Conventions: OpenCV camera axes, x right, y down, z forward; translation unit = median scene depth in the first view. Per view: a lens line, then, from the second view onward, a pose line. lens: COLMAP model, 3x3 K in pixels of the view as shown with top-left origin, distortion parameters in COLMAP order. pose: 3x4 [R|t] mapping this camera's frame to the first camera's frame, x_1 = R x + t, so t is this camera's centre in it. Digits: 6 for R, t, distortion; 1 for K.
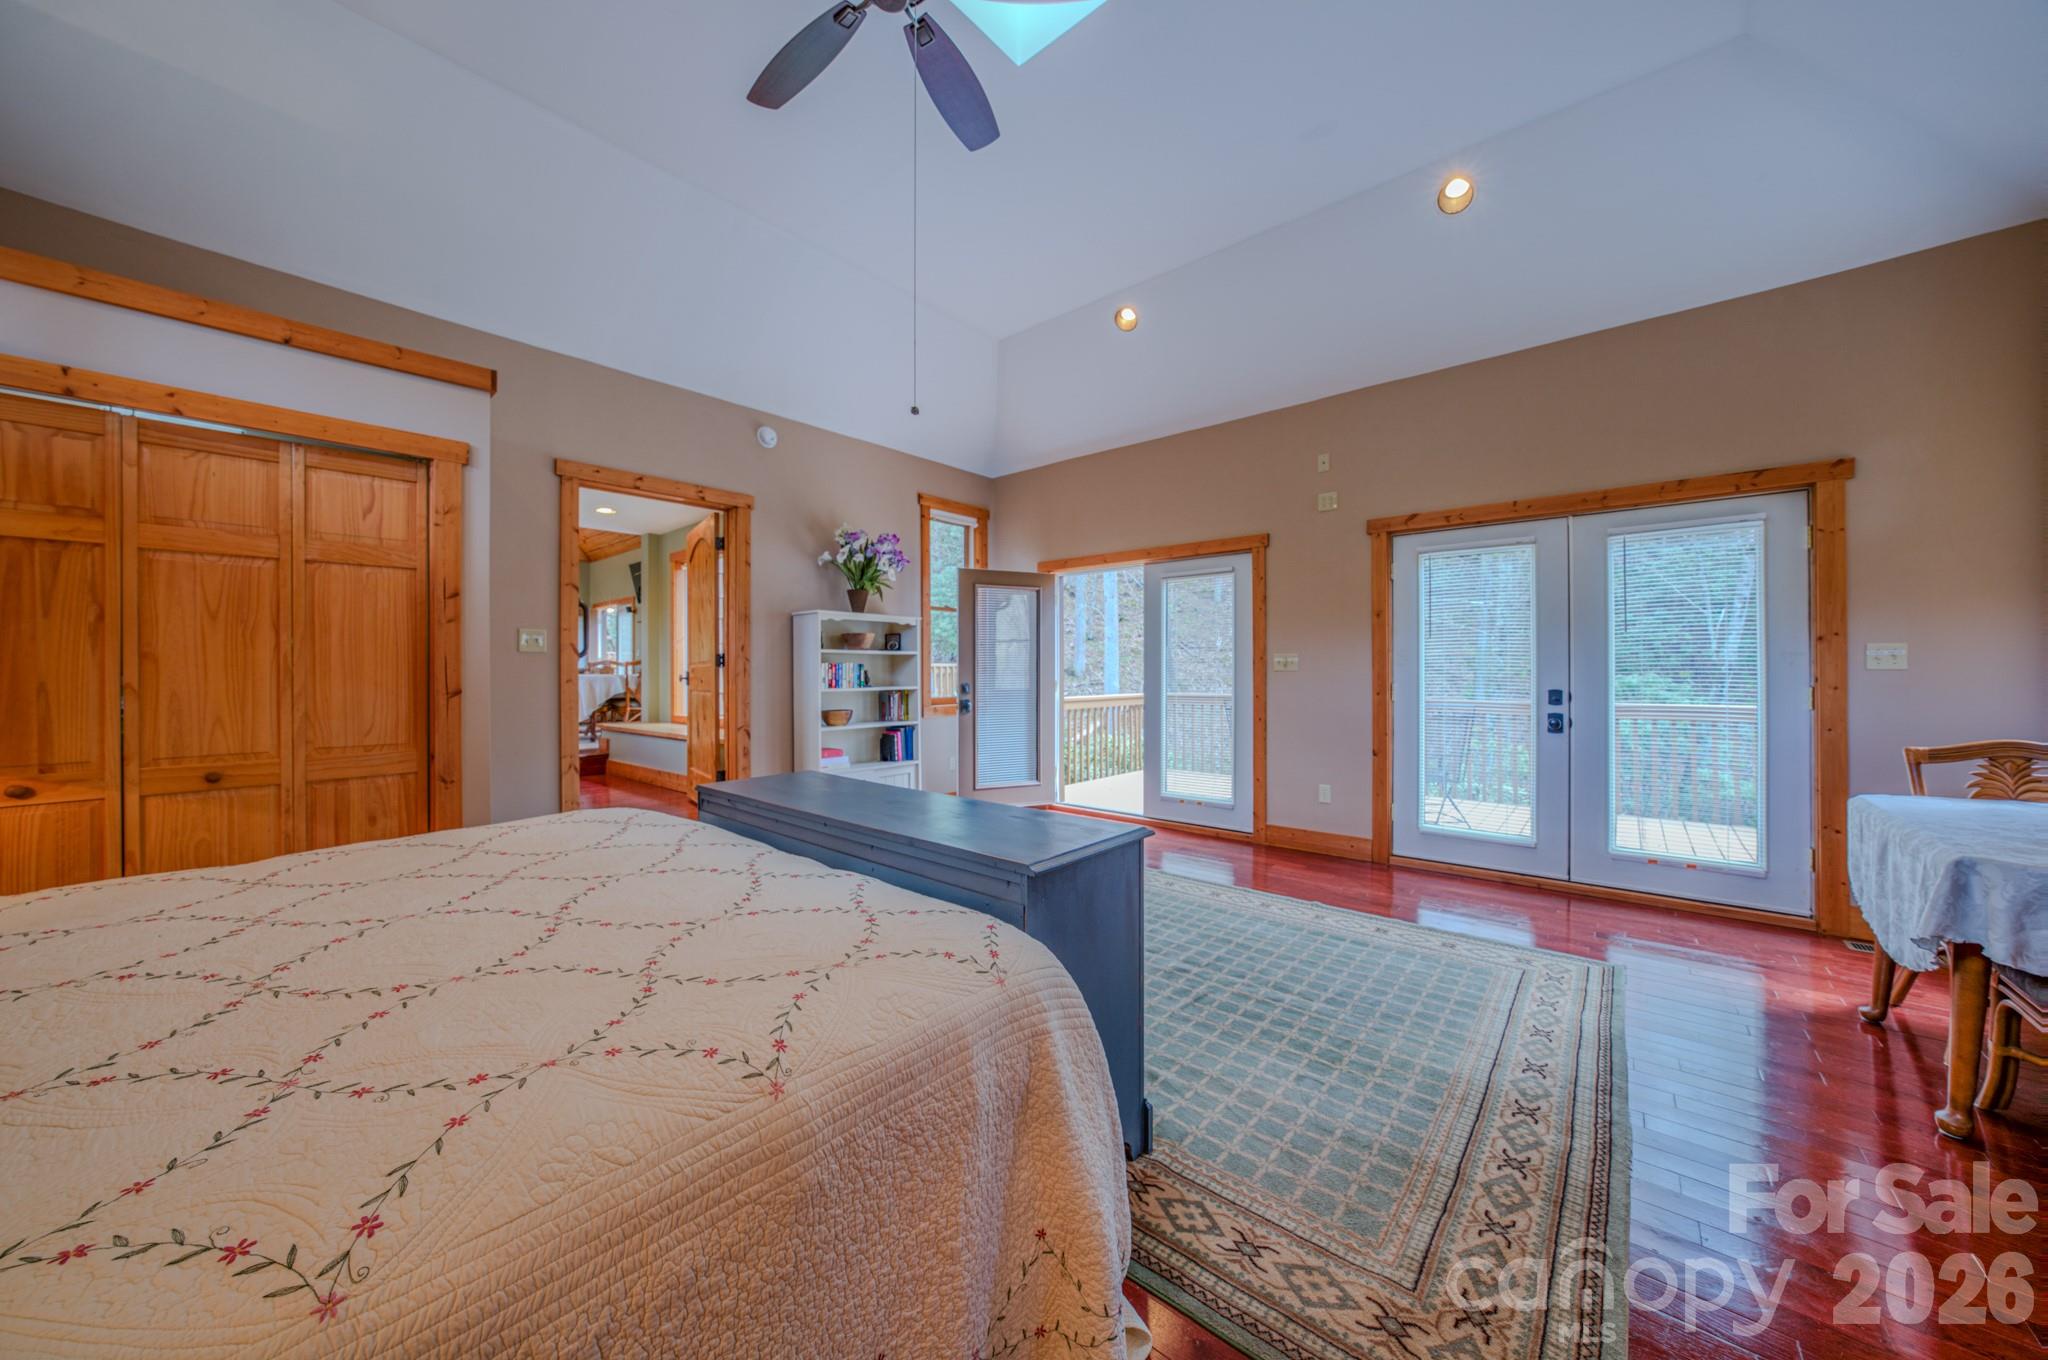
lens RADIAL K [[702.9, 0, 1021.1], [0, 702.9, 668.6], [0, 0, 1]] dist [-0.012461, -0.000007]
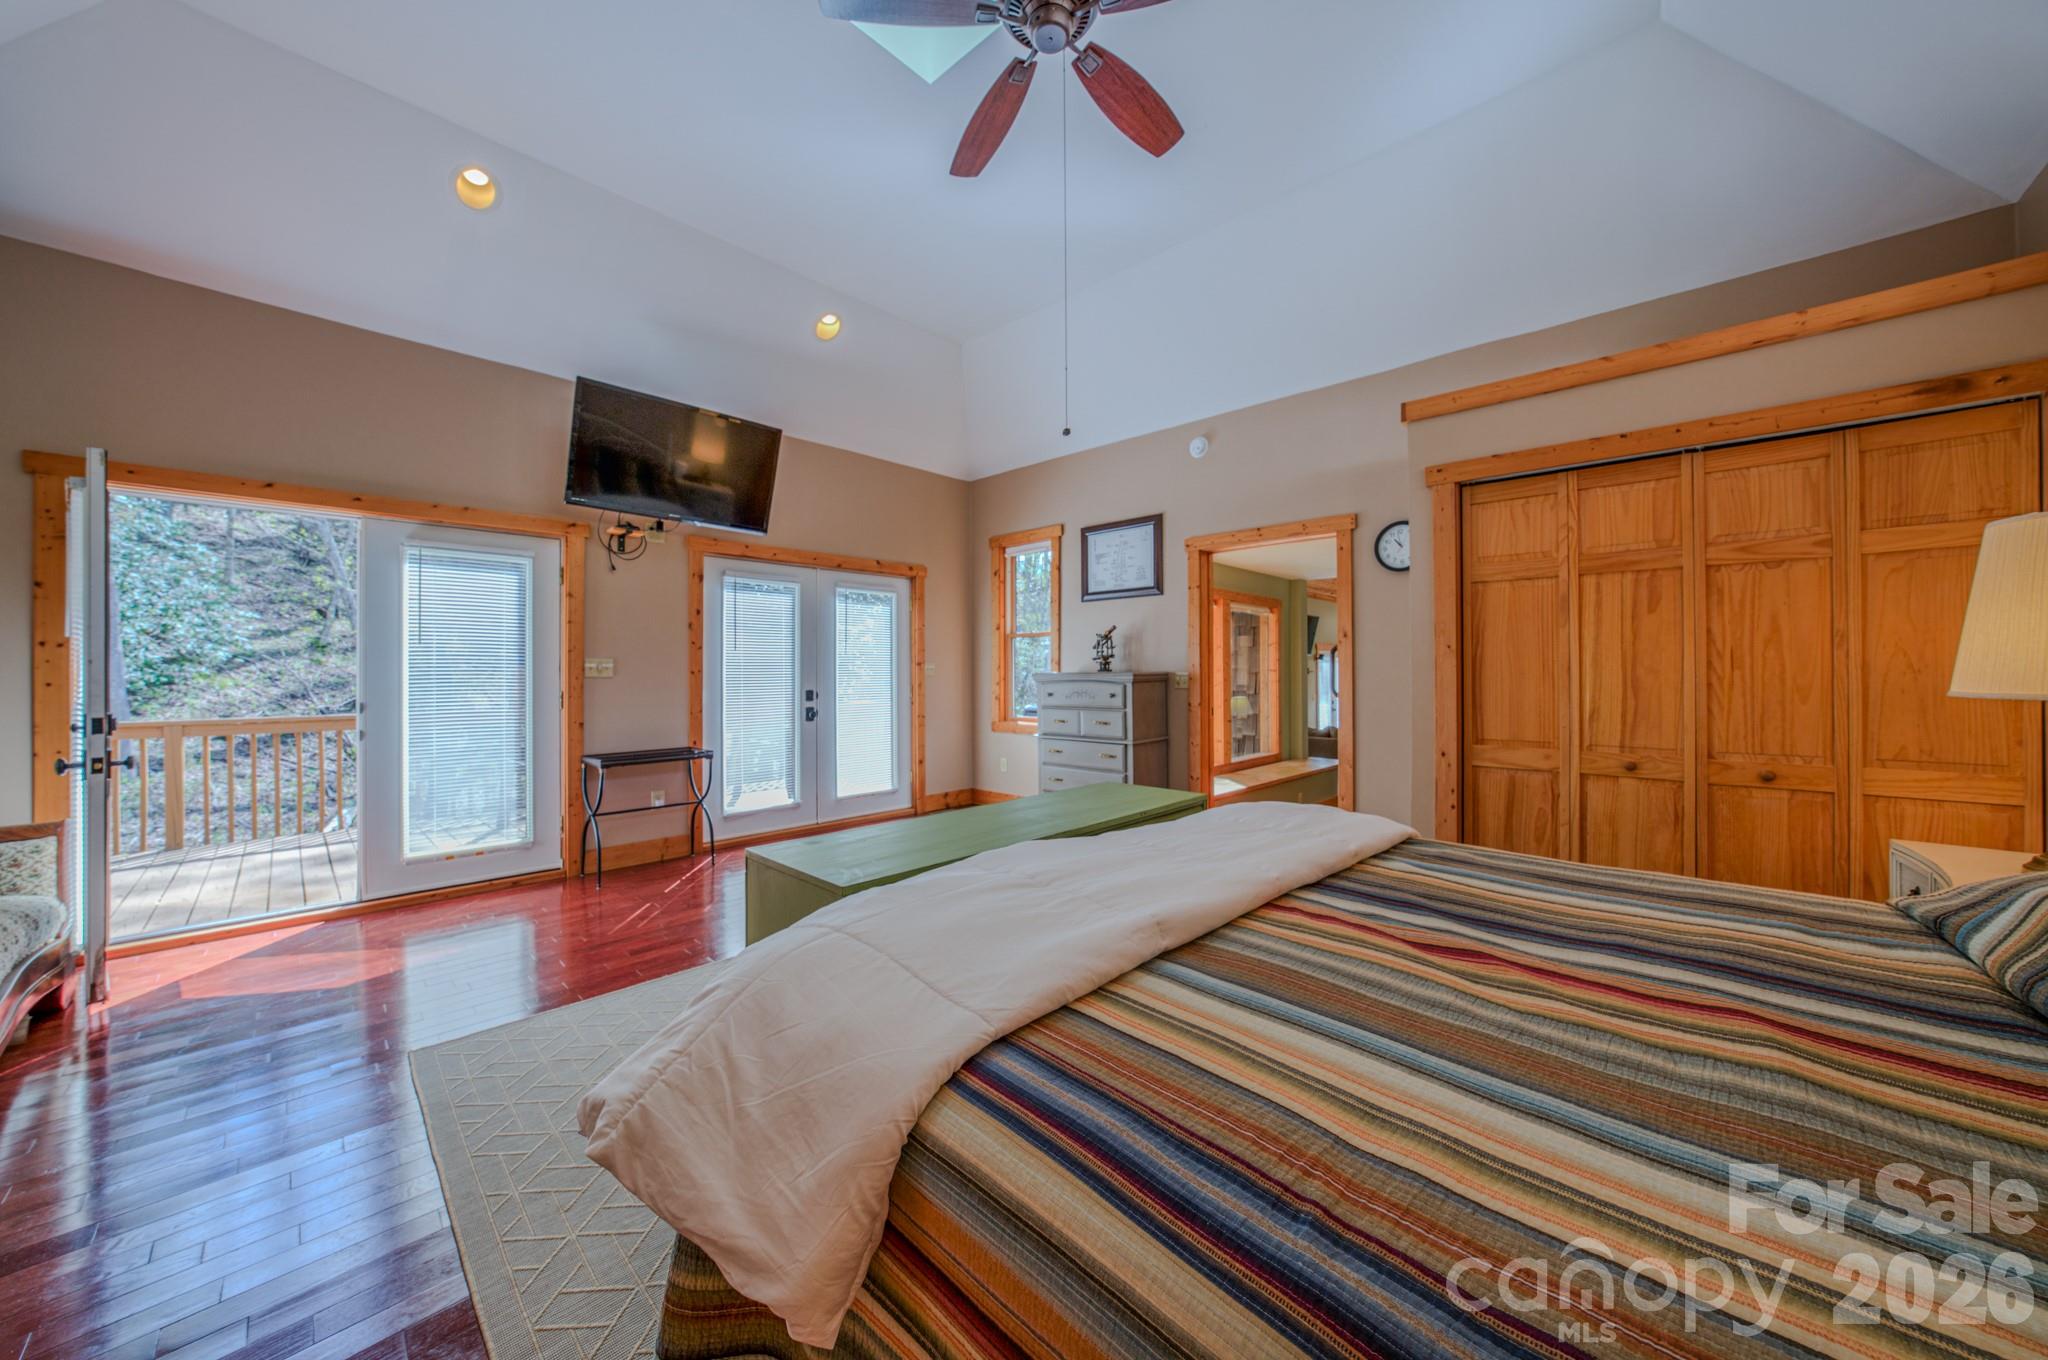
lens RADIAL K [[702.9, 0, 1015.3], [0, 702.9, 676.4], [0, 0, 1]] dist [-0.012461, -0.000007]
pose [[0.058136, 0.000302, 0.998309, -0.609289], [0.002791, 0.999996, -0.000465, 0.004703], [-0.998305, 0.002814, 0.058135, 0.507828]]
